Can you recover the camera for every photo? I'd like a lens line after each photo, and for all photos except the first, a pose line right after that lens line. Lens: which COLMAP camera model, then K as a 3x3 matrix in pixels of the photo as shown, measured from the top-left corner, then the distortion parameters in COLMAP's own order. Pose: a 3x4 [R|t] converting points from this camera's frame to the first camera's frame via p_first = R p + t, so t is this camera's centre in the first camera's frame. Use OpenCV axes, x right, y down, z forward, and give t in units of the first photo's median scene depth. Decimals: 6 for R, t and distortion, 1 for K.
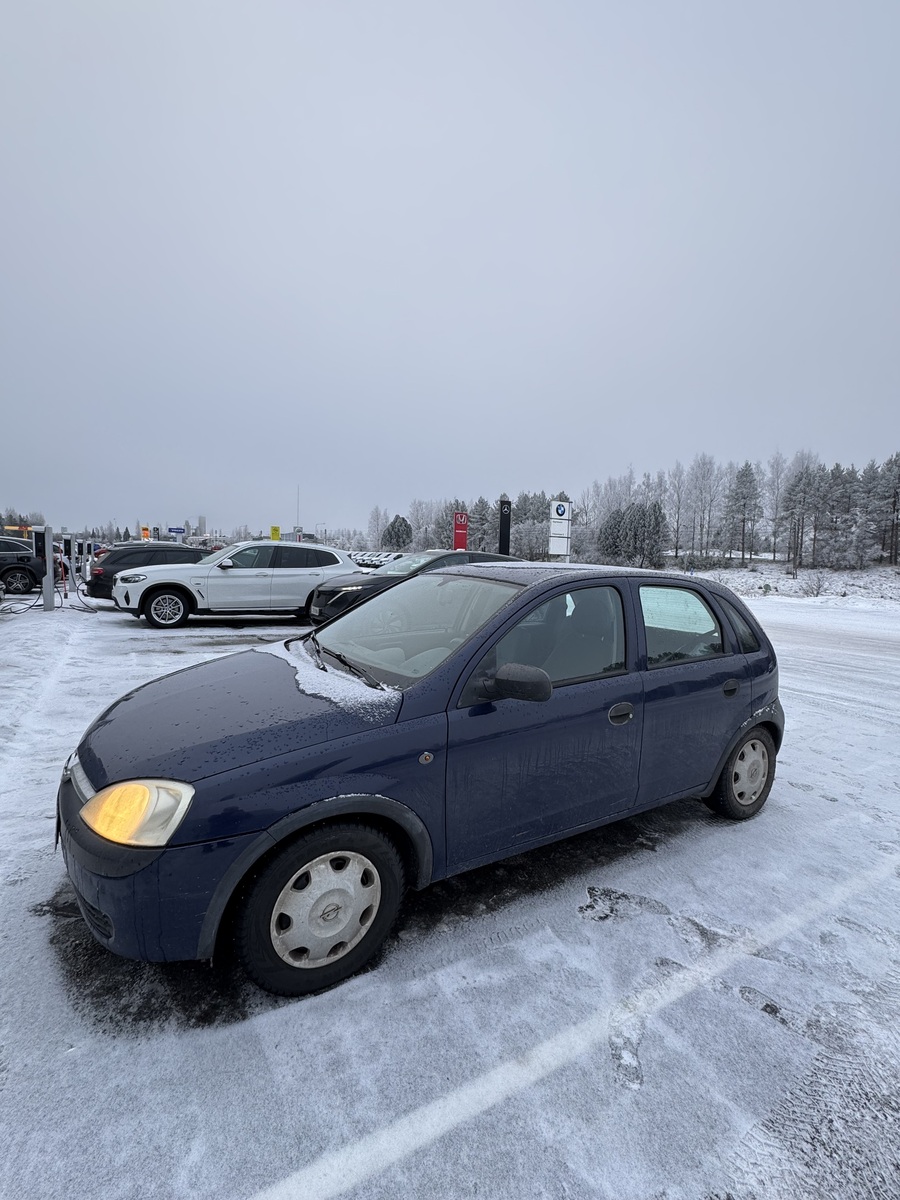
lens RADIAL K [[566.7, 0, 450.0], [0, 566.7, 600.0], [0, 0, 1]] dist [0.000165, 0.000036]
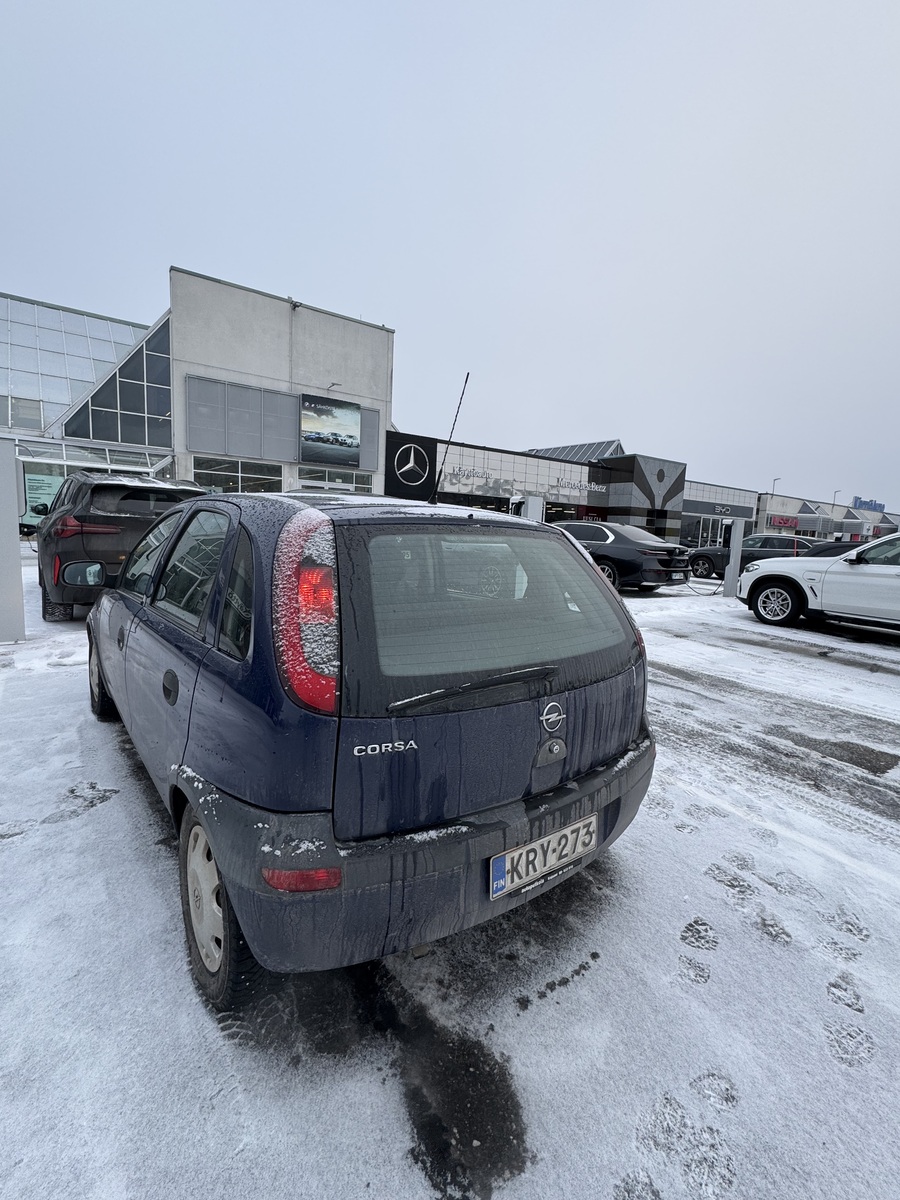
lens RADIAL K [[566.7, 0, 450.0], [0, 566.7, 600.0], [0, 0, 1]] dist [0.000165, 0.000036]
pose [[0.060317, 0.101860, -0.992968, 0.366590], [-0.125336, 0.987679, 0.093704, -0.009735], [0.990279, 0.118803, 0.072341, 0.417590]]
